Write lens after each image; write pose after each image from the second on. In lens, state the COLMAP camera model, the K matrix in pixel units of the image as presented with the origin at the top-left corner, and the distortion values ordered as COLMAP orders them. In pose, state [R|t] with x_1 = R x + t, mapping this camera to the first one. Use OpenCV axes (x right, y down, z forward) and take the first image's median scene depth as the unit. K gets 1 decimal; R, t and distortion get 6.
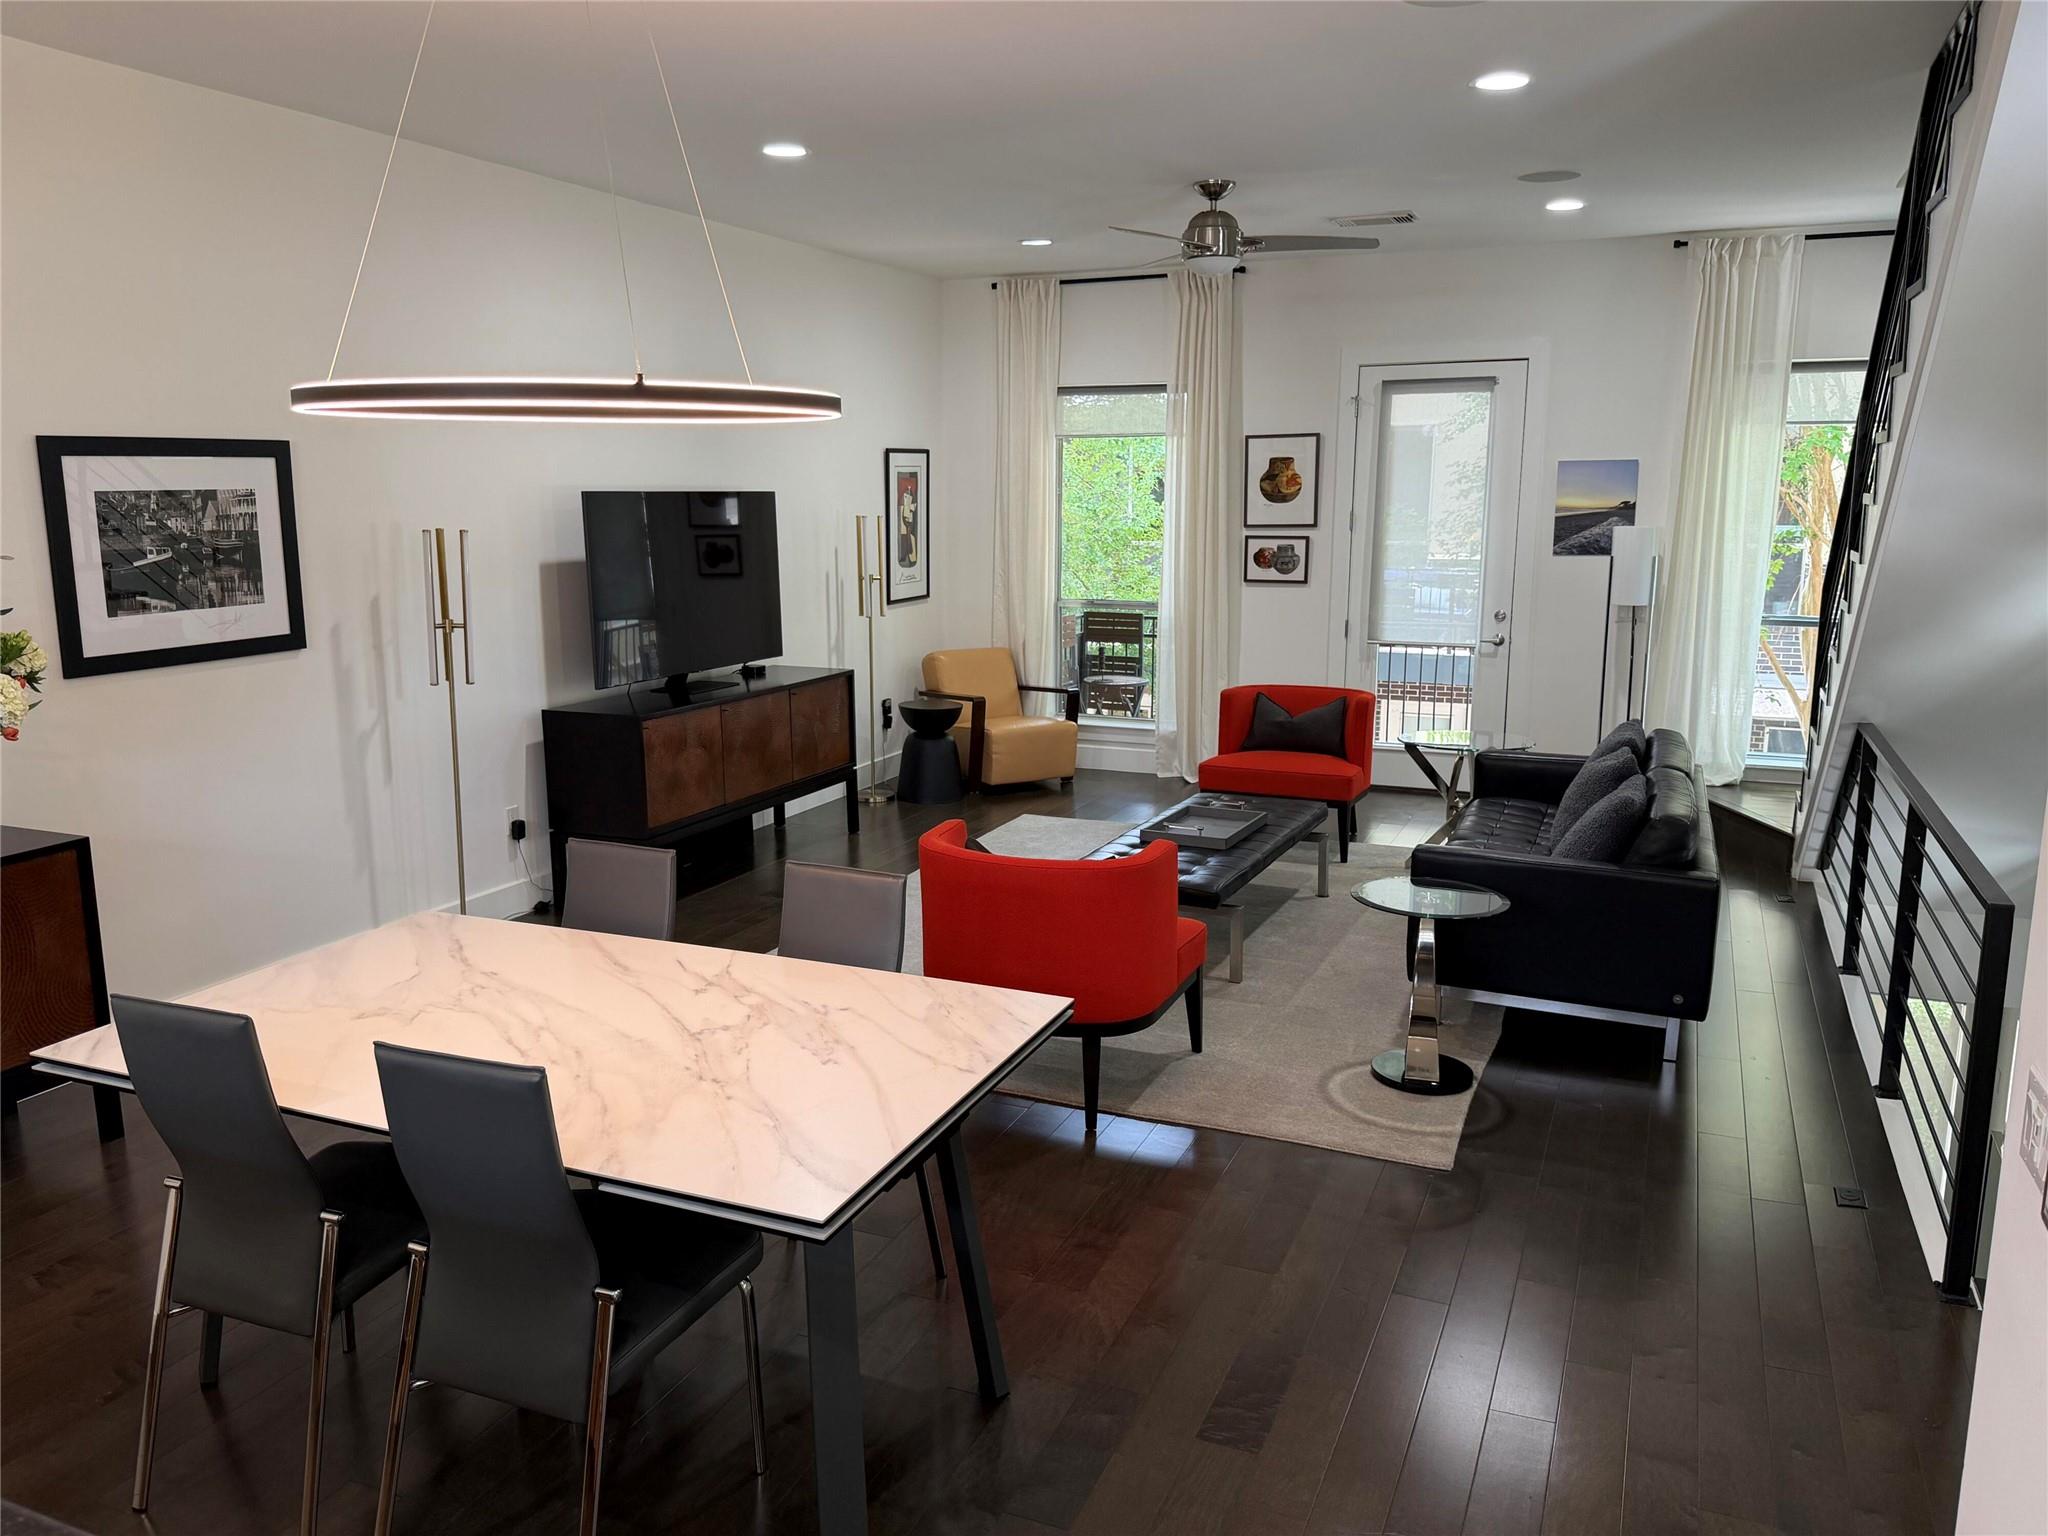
lens RADIAL K [[1504.3, 0, 1020.5], [0, 1504.3, 776.5], [0, 0, 1]] dist [0.088320, -0.127304]
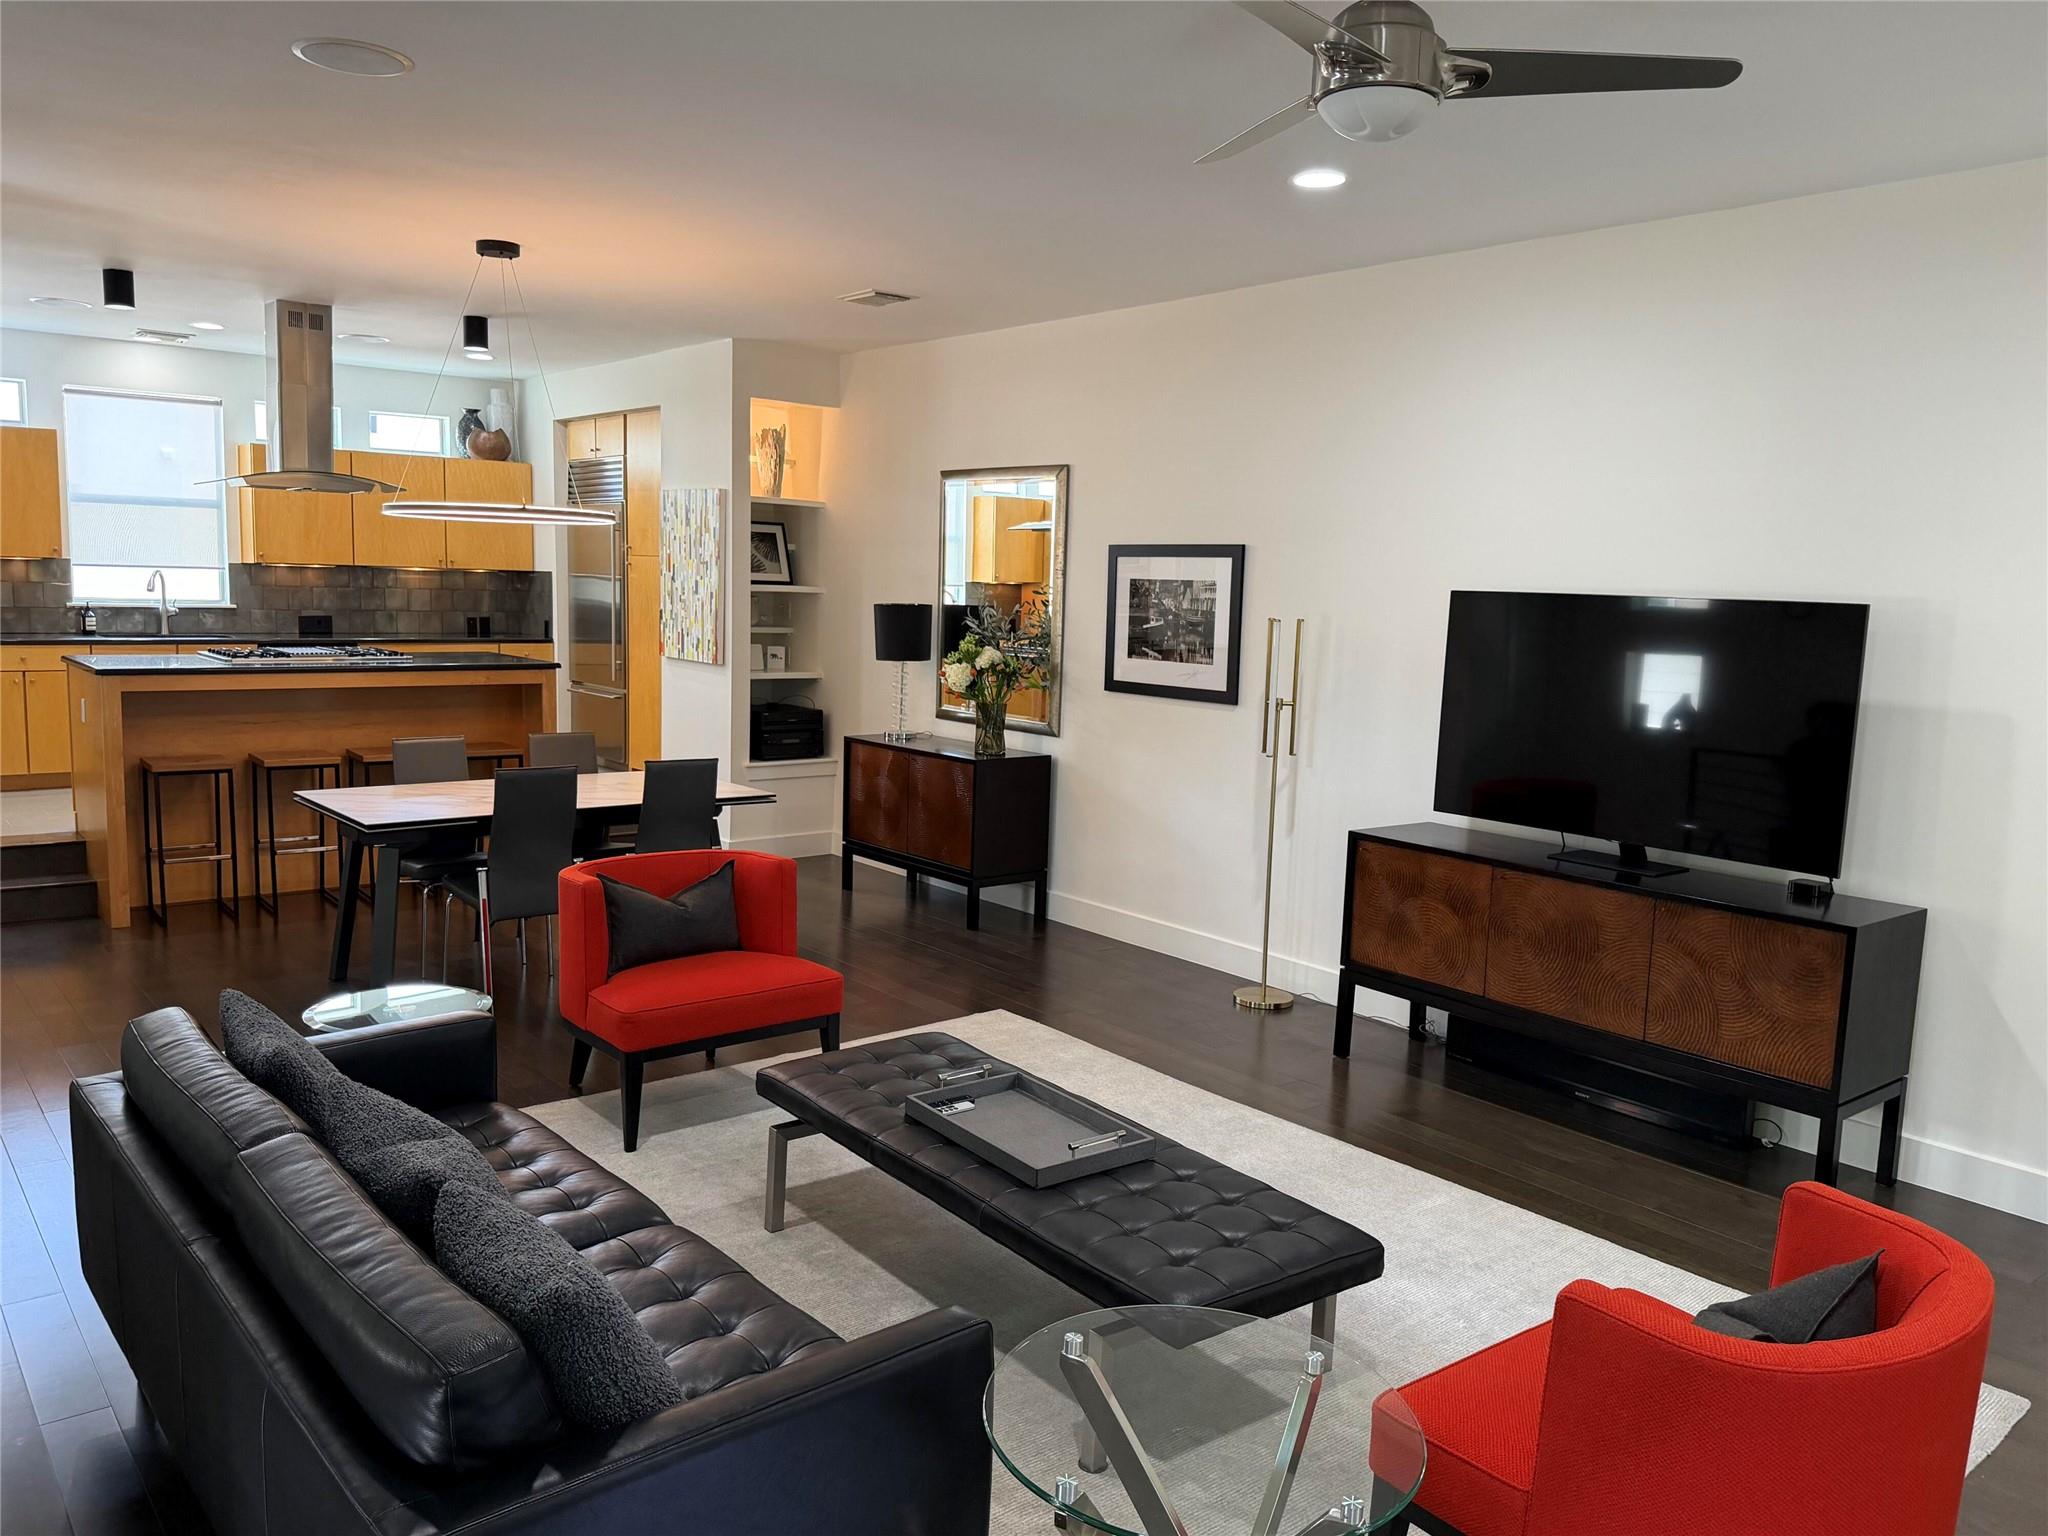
lens RADIAL K [[1485.1, 0, 1064.8], [0, 1485.1, 797.0], [0, 0, 1]] dist [0.149320, -0.211390]
pose [[-0.440149, 0.114794, -0.890556, 0.467579], [-0.207477, 0.951953, 0.225252, -0.171075], [0.873626, 0.283914, -0.395185, 0.905543]]
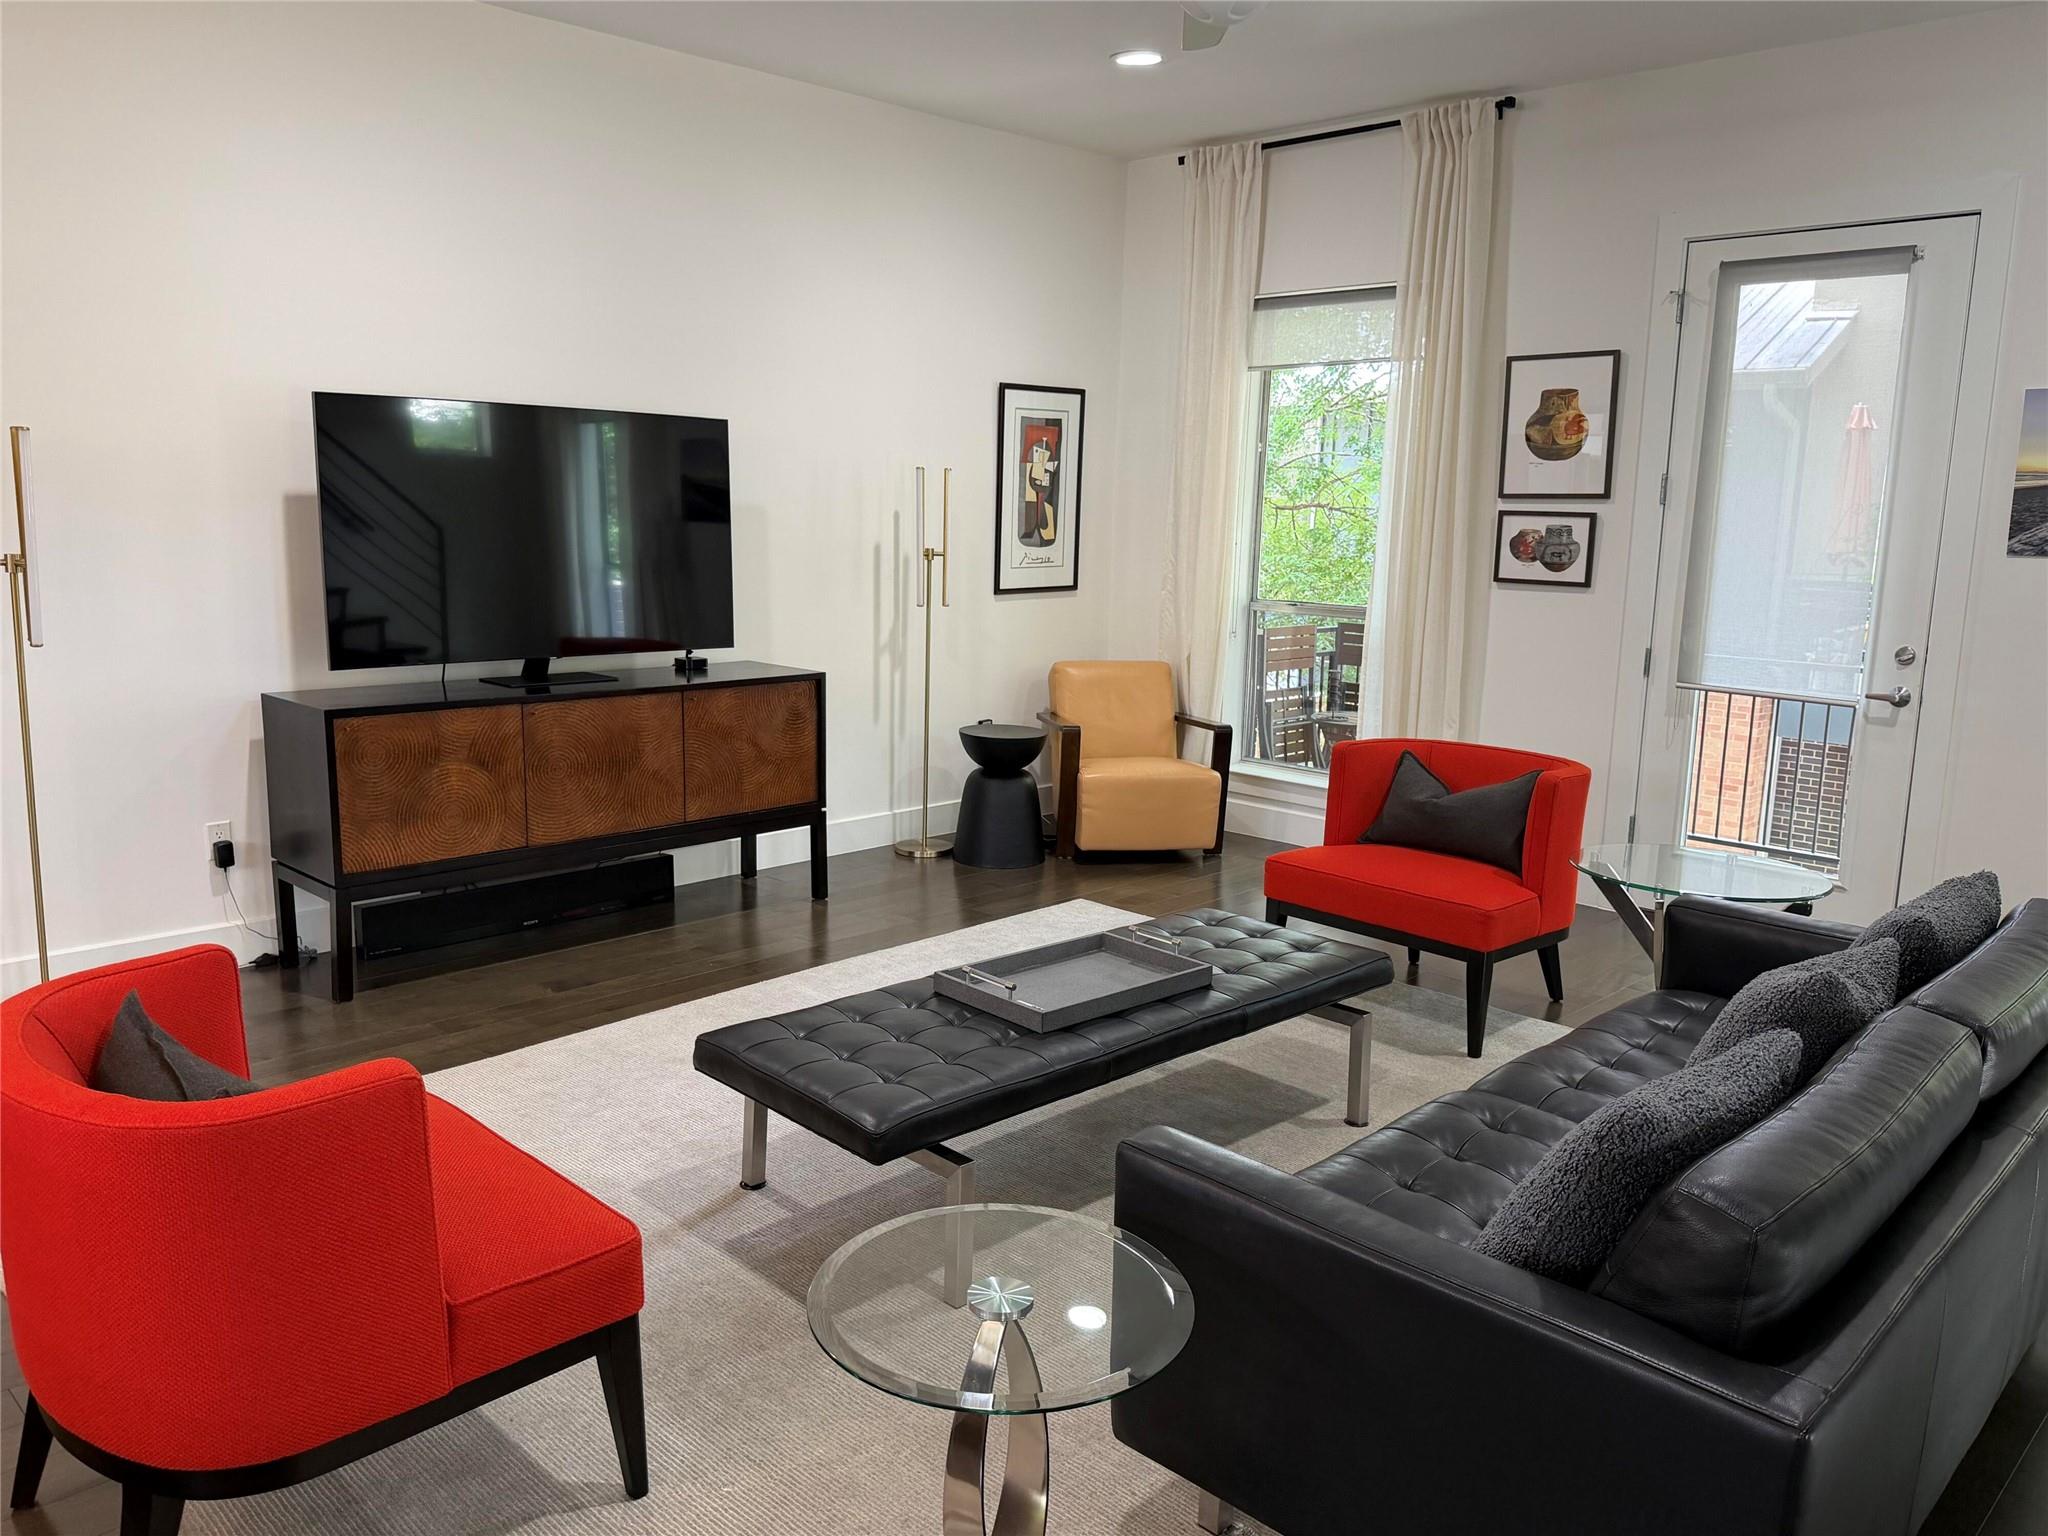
lens RADIAL K [[1508.3, 0, 981.6], [0, 1508.3, 773.2], [0, 0, 1]] dist [0.003598, -0.080219]
pose [[0.926862, 0.085637, -0.365505, 0.206159], [-0.093144, 0.995648, -0.002919, -0.026849], [0.363664, 0.036750, 0.930805, 0.349919]]
